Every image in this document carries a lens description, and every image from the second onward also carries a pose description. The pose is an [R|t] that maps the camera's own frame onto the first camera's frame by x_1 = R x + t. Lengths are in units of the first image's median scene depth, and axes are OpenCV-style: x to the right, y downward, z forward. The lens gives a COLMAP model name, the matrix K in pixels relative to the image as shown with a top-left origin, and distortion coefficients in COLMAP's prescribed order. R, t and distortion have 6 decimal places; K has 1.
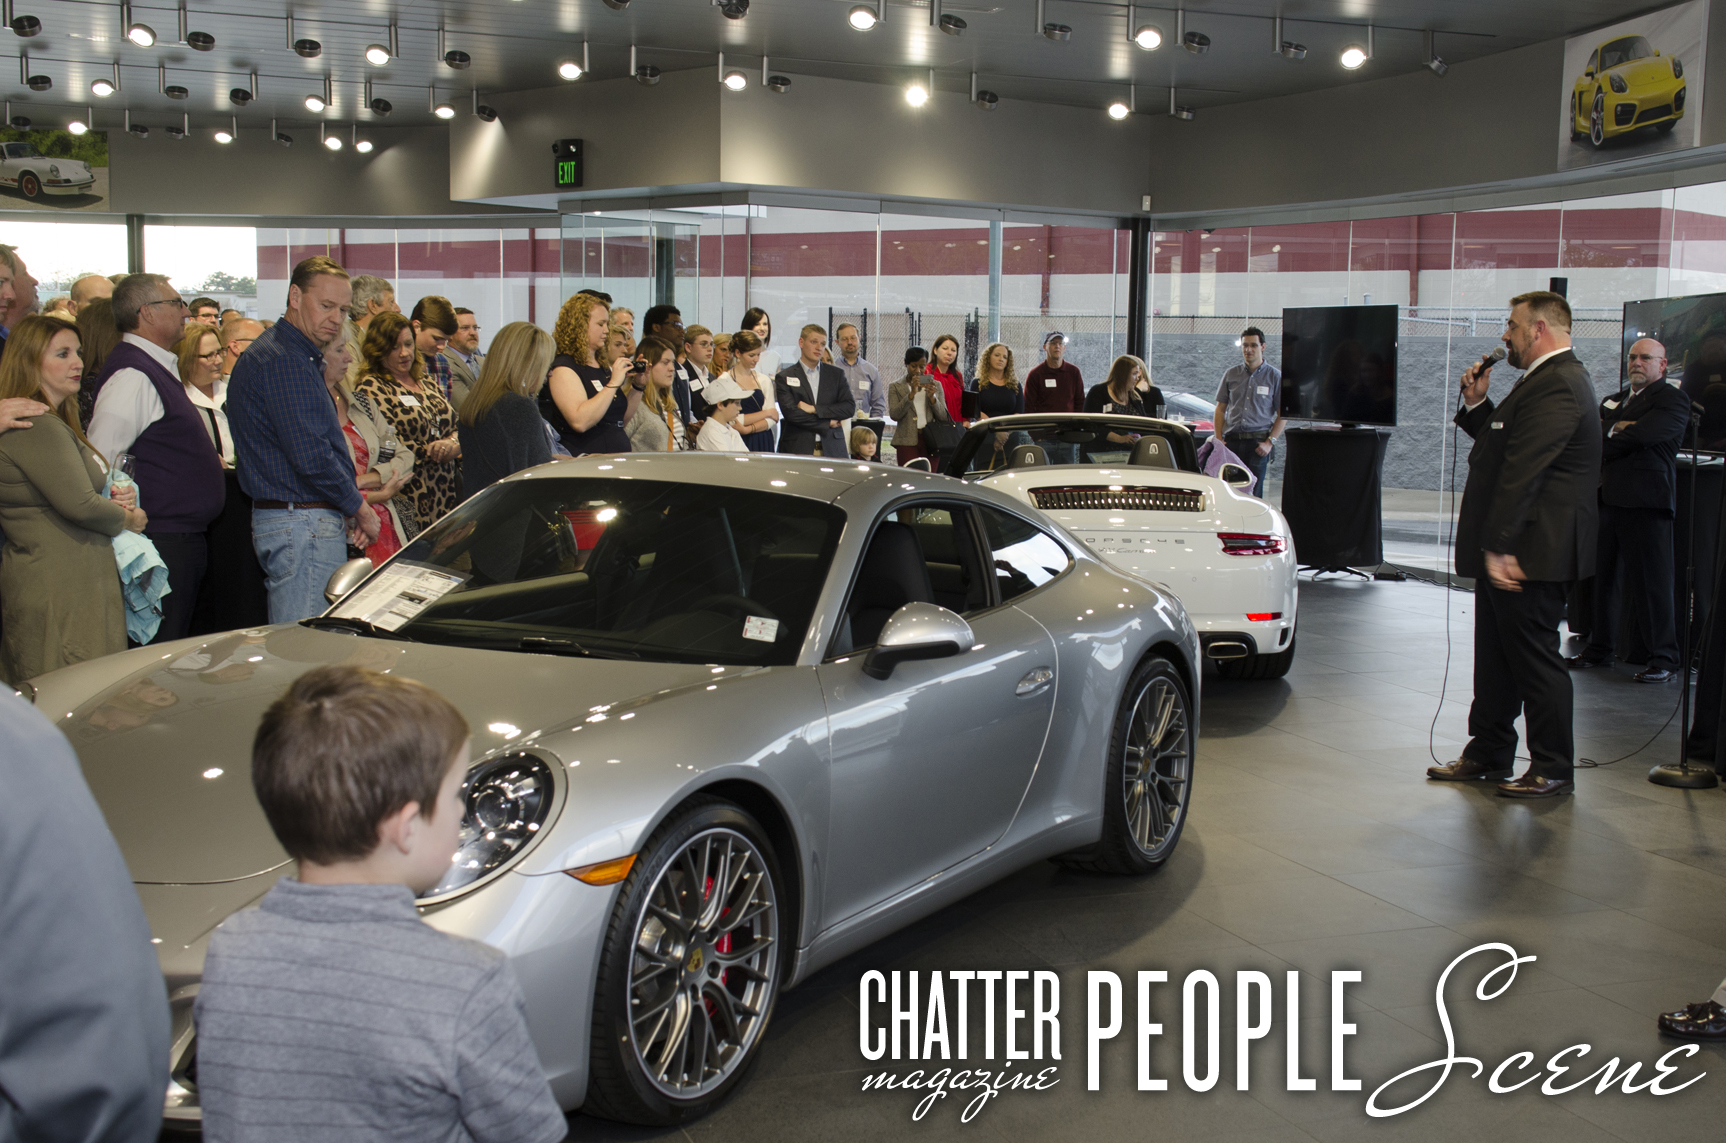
lens RADIAL K [[1988.3, 0, 863.0], [0, 1988.3, 571.5], [0, 0, 1]] dist [-0.014075, 0.208981]
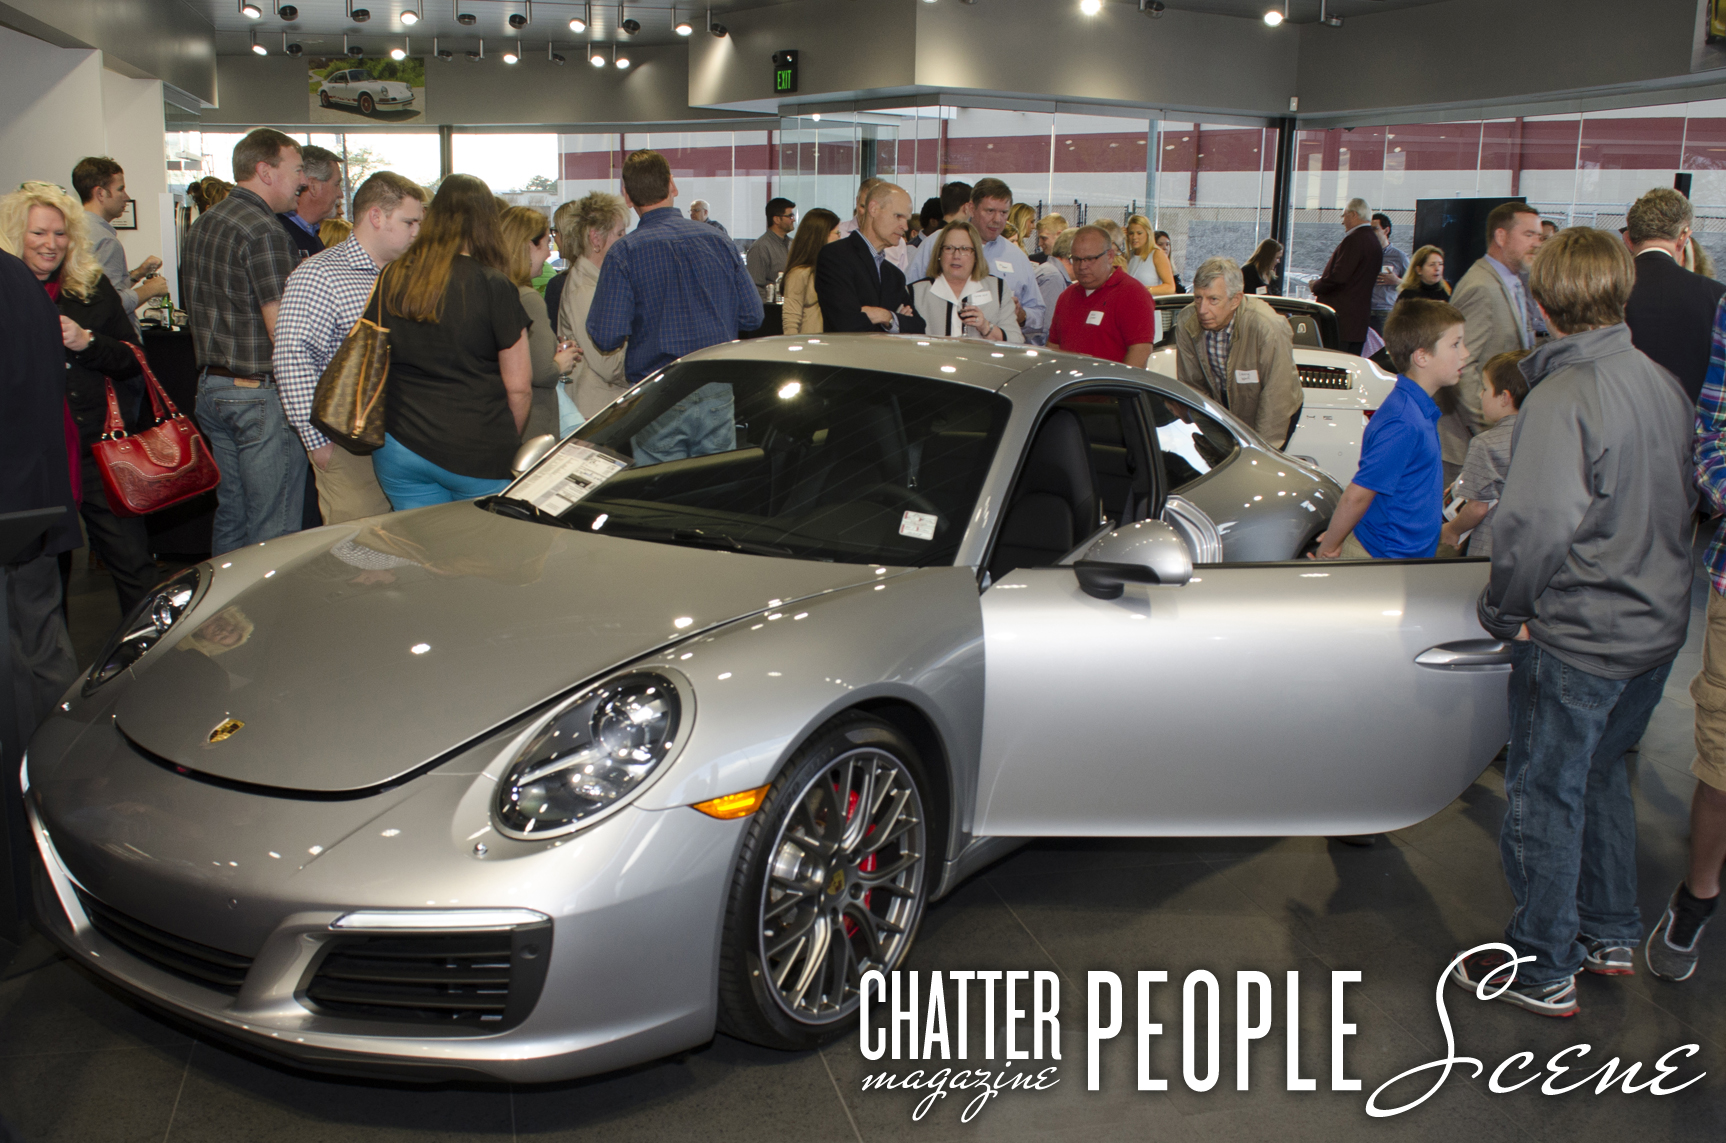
lens RADIAL K [[1415.1, 0, 863.0], [0, 1415.1, 571.5], [0, 0, 1]] dist [-0.049062, -0.002836]
pose [[0.992623, 0.029007, -0.117720, 0.001856], [-0.014519, 0.992410, 0.122112, -0.017167], [0.120368, -0.119502, 0.985510, 0.168000]]
